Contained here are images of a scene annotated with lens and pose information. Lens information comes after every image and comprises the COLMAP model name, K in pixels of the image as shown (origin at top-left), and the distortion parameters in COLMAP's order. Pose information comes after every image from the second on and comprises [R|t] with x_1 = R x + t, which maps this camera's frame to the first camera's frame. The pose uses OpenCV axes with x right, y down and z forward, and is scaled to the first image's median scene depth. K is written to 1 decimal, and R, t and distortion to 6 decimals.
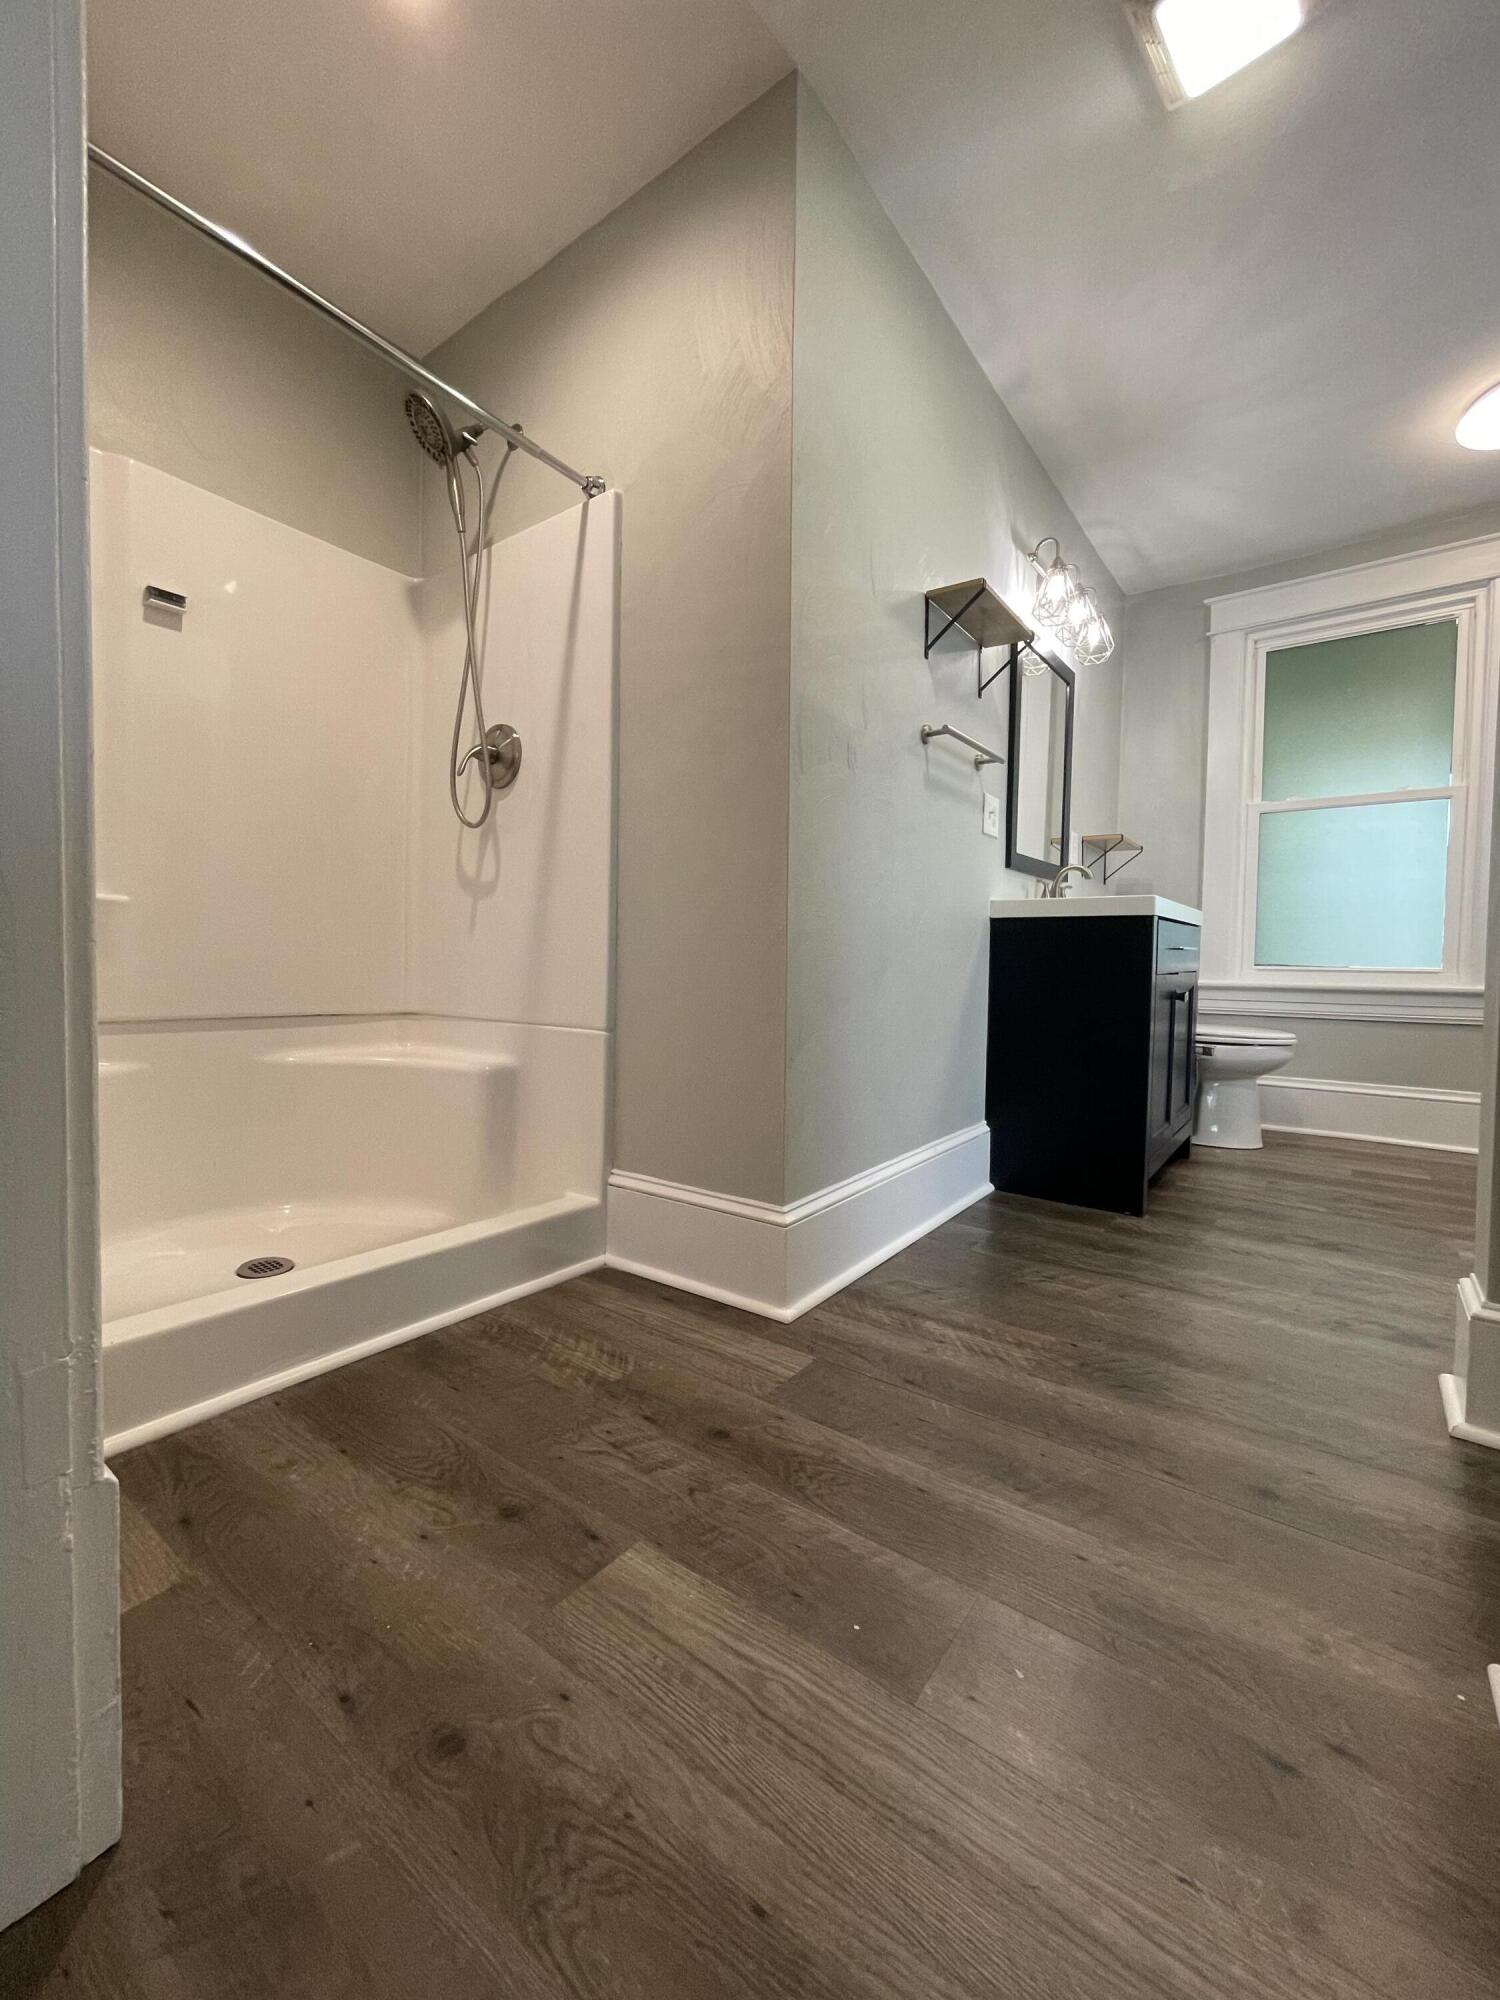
lens RADIAL K [[798.5, 0, 754.8], [0, 798.5, 999.9], [0, 0, 1]] dist [0.000866, 0.000235]
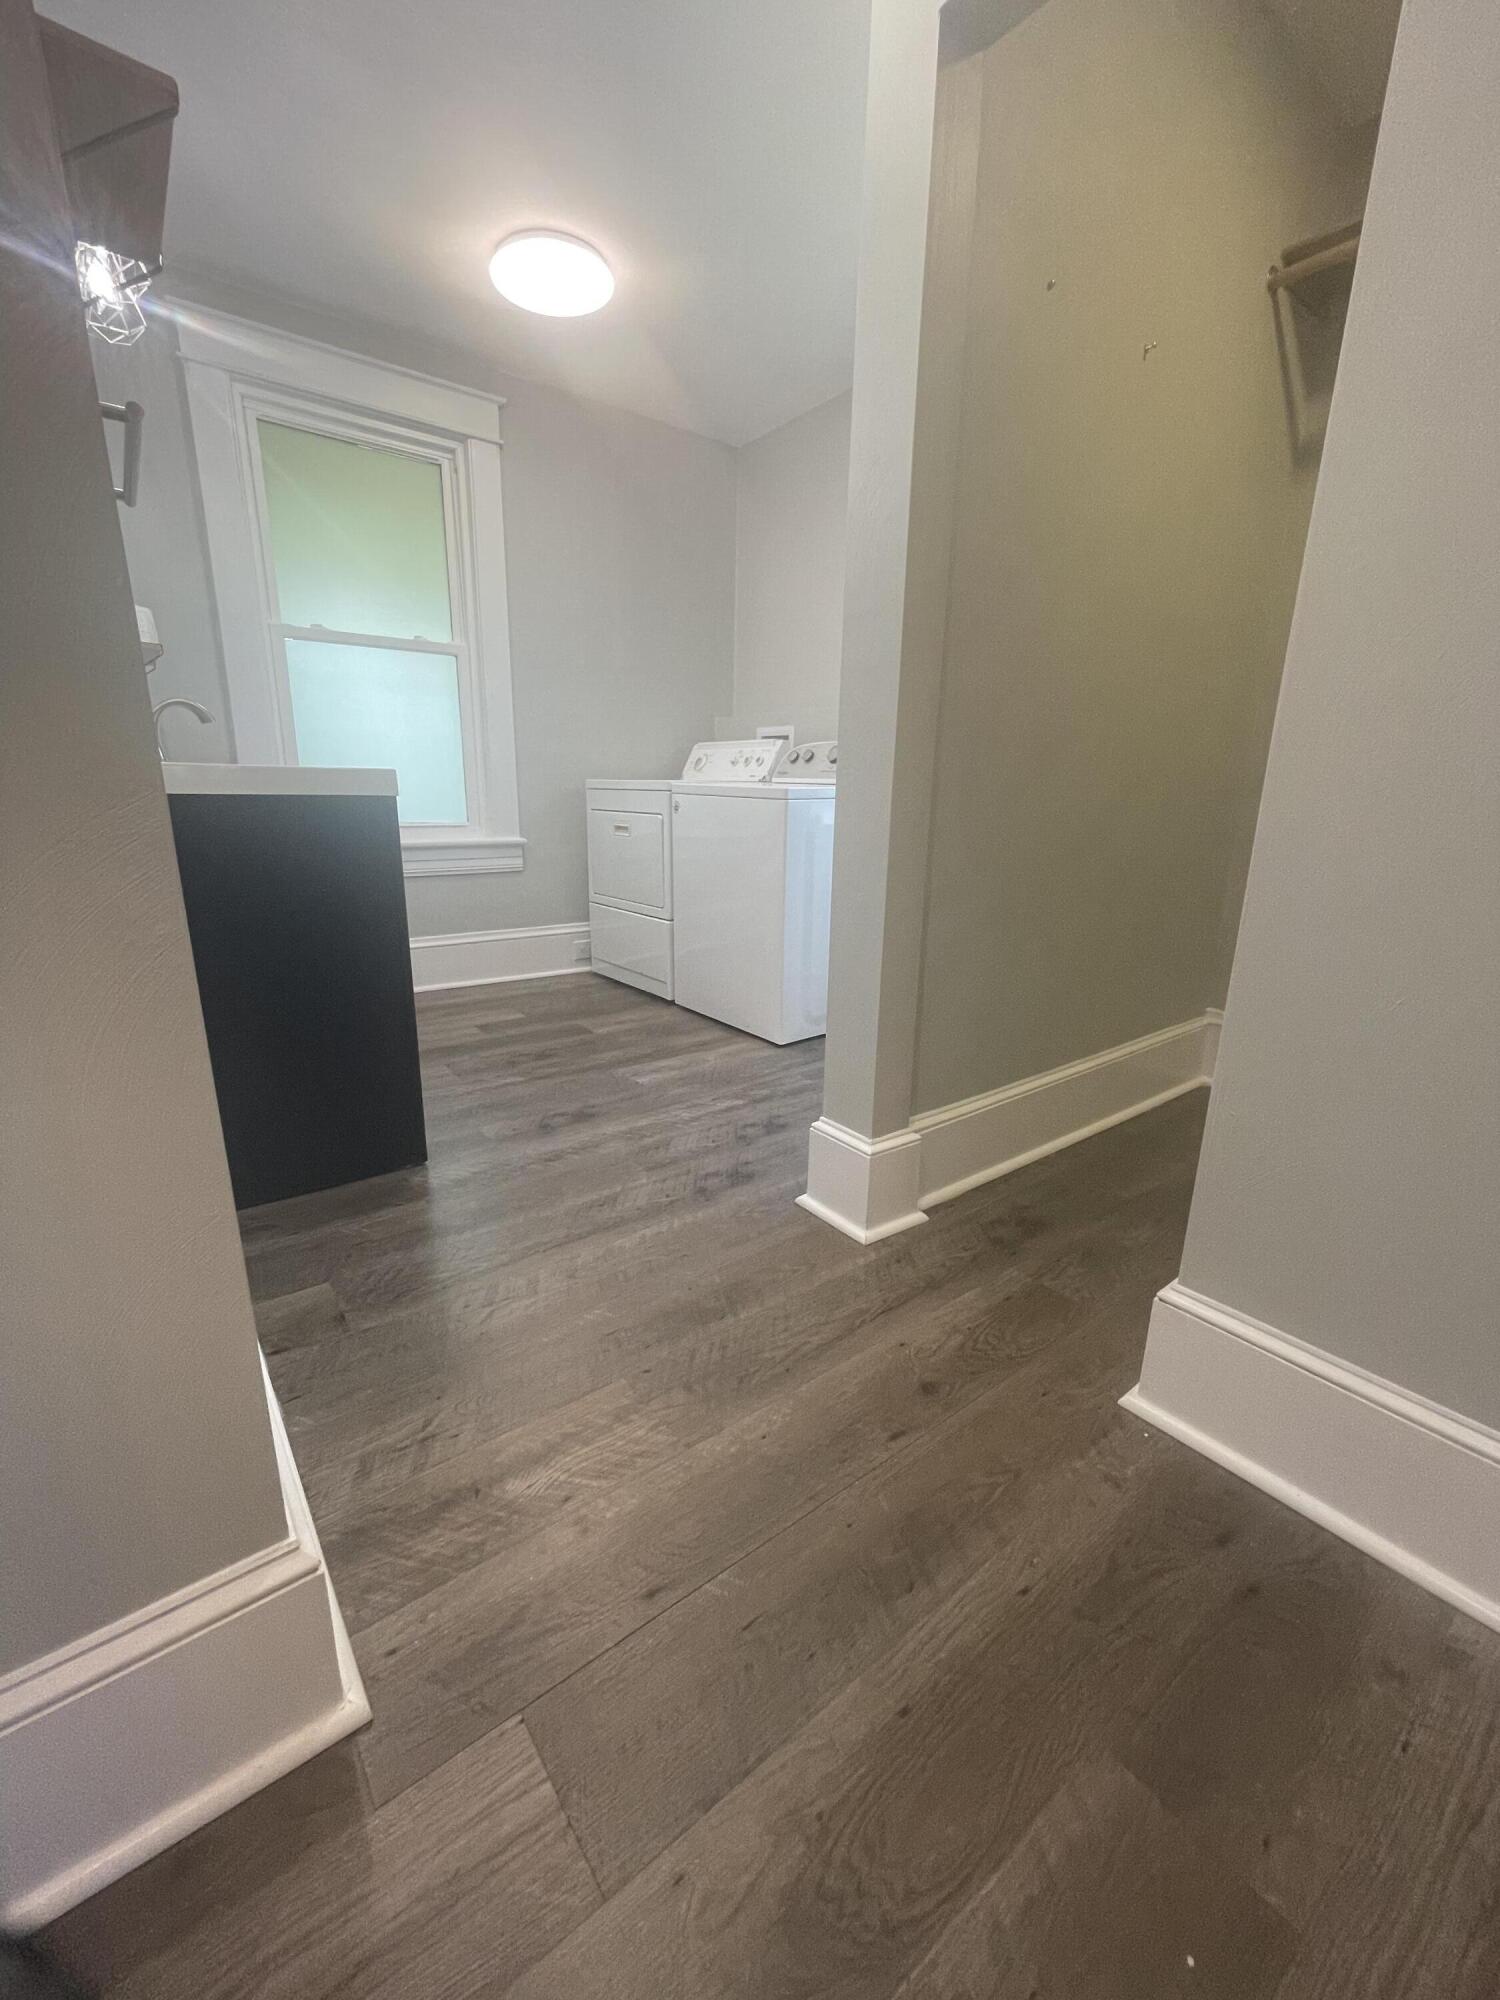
lens RADIAL K [[806.8, 0, 751.9], [0, 806.8, 995.7], [0, 0, 1]] dist [-0.009367, -0.000116]
pose [[0.280621, -0.240372, 0.929233, -0.212800], [0.022322, 0.969506, 0.244049, -0.123832], [-0.959559, -0.047743, 0.277429, 0.576702]]
